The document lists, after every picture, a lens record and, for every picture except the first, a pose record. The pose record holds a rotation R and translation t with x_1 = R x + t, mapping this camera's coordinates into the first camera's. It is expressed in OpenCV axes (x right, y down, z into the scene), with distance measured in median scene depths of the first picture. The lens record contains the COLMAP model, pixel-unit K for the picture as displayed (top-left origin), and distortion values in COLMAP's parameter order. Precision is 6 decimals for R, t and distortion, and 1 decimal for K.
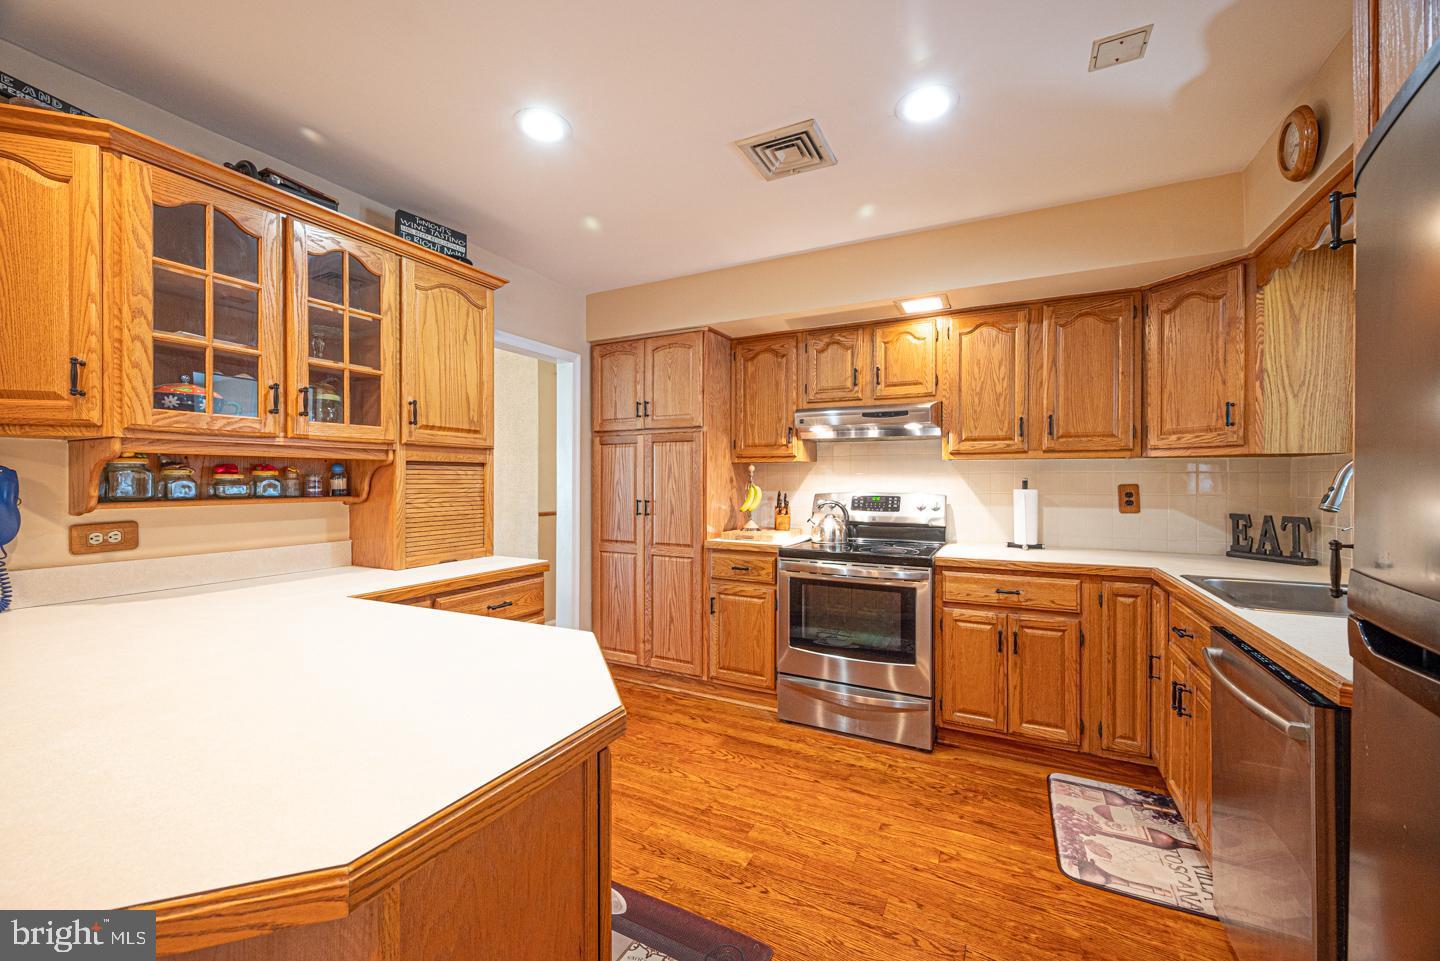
lens RADIAL K [[565.9, 0, 715.5], [0, 565.9, 480.2], [0, 0, 1]] dist [-0.001501, 0.000458]
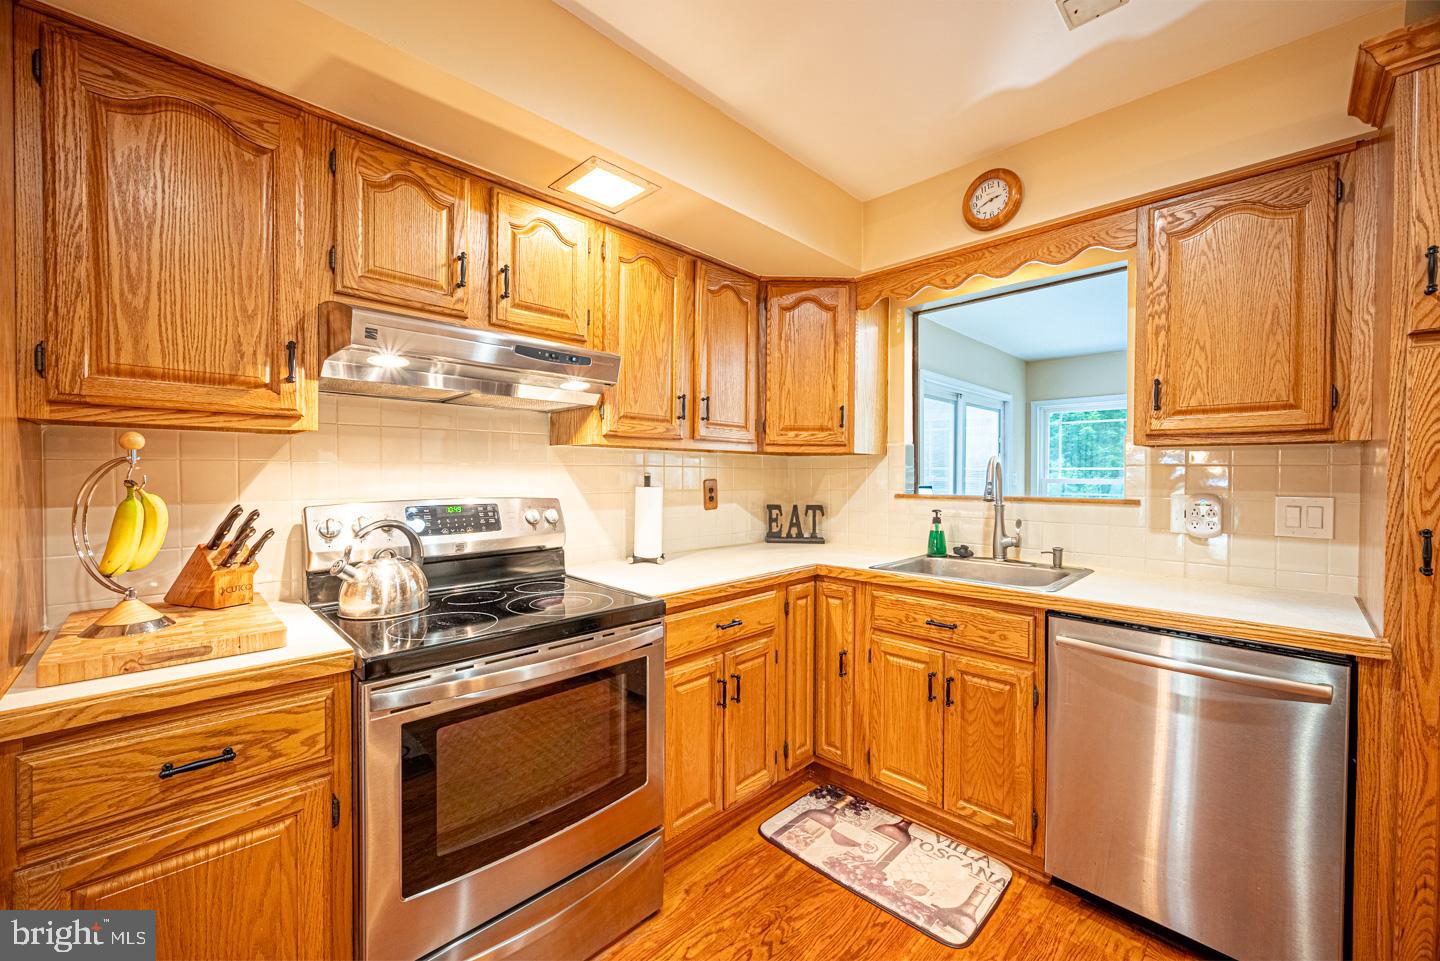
lens RADIAL K [[565.9, 0, 720.1], [0, 565.9, 479.9], [0, 0, 1]] dist [-0.001501, 0.000458]
pose [[0.300284, -0.010712, 0.953790, -0.175921], [-0.002651, 0.999924, 0.012065, -0.003604], [-0.953846, -0.006152, 0.300232, 0.680090]]
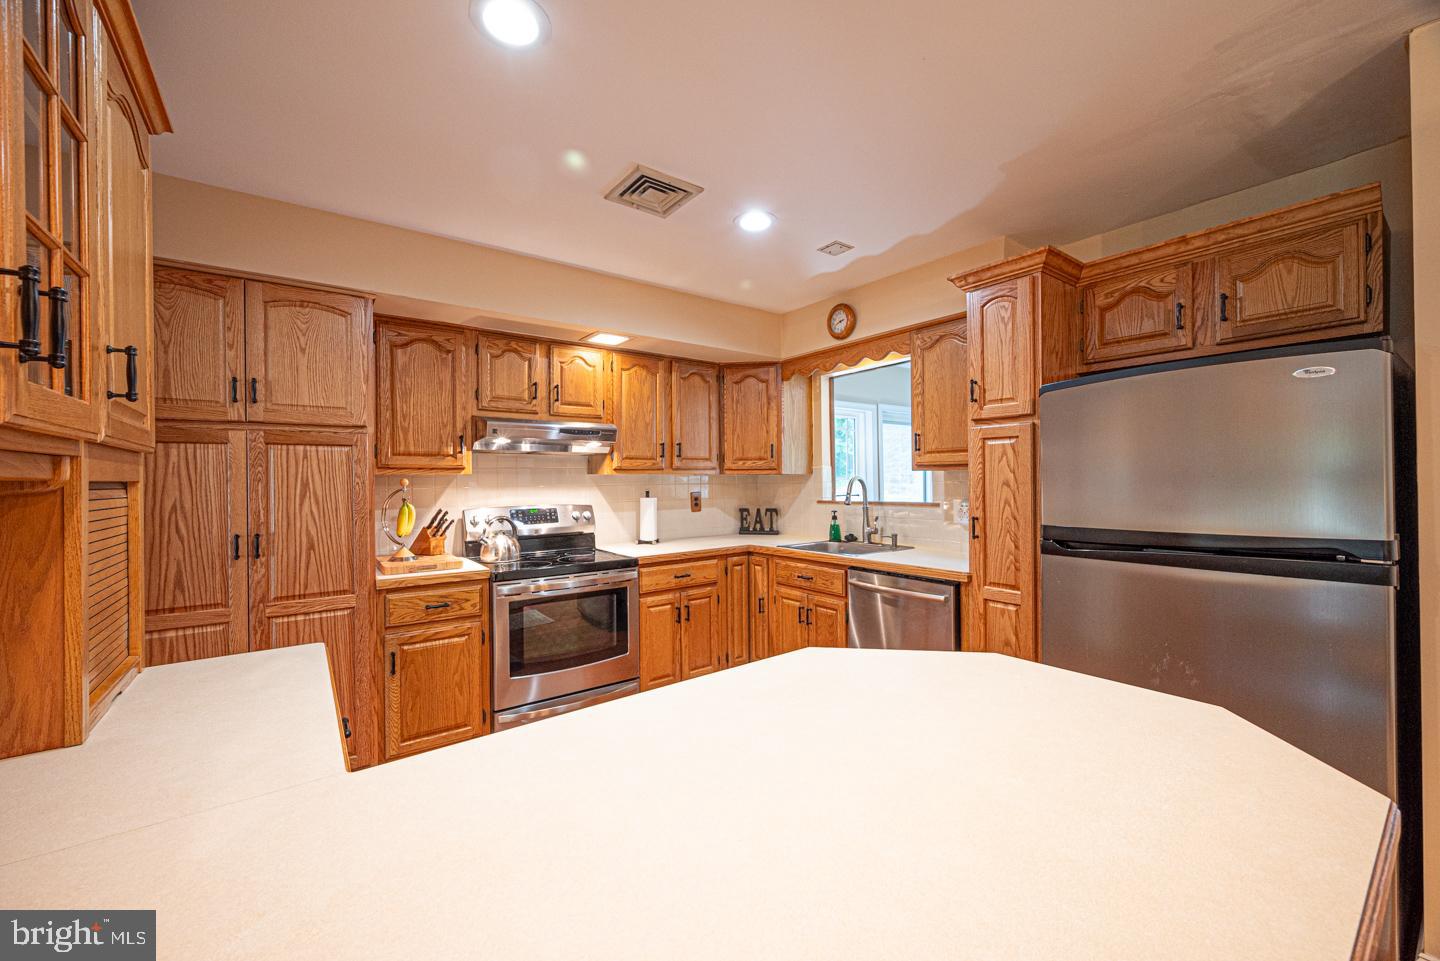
lens RADIAL K [[565.9, 0, 721.2], [0, 565.9, 478.6], [0, 0, 1]] dist [-0.001501, 0.000458]
pose [[0.437676, -0.003053, 0.899128, -0.546035], [0.011560, 0.999931, -0.002232, -0.022811], [-0.899058, 0.011371, 0.437681, 0.291735]]
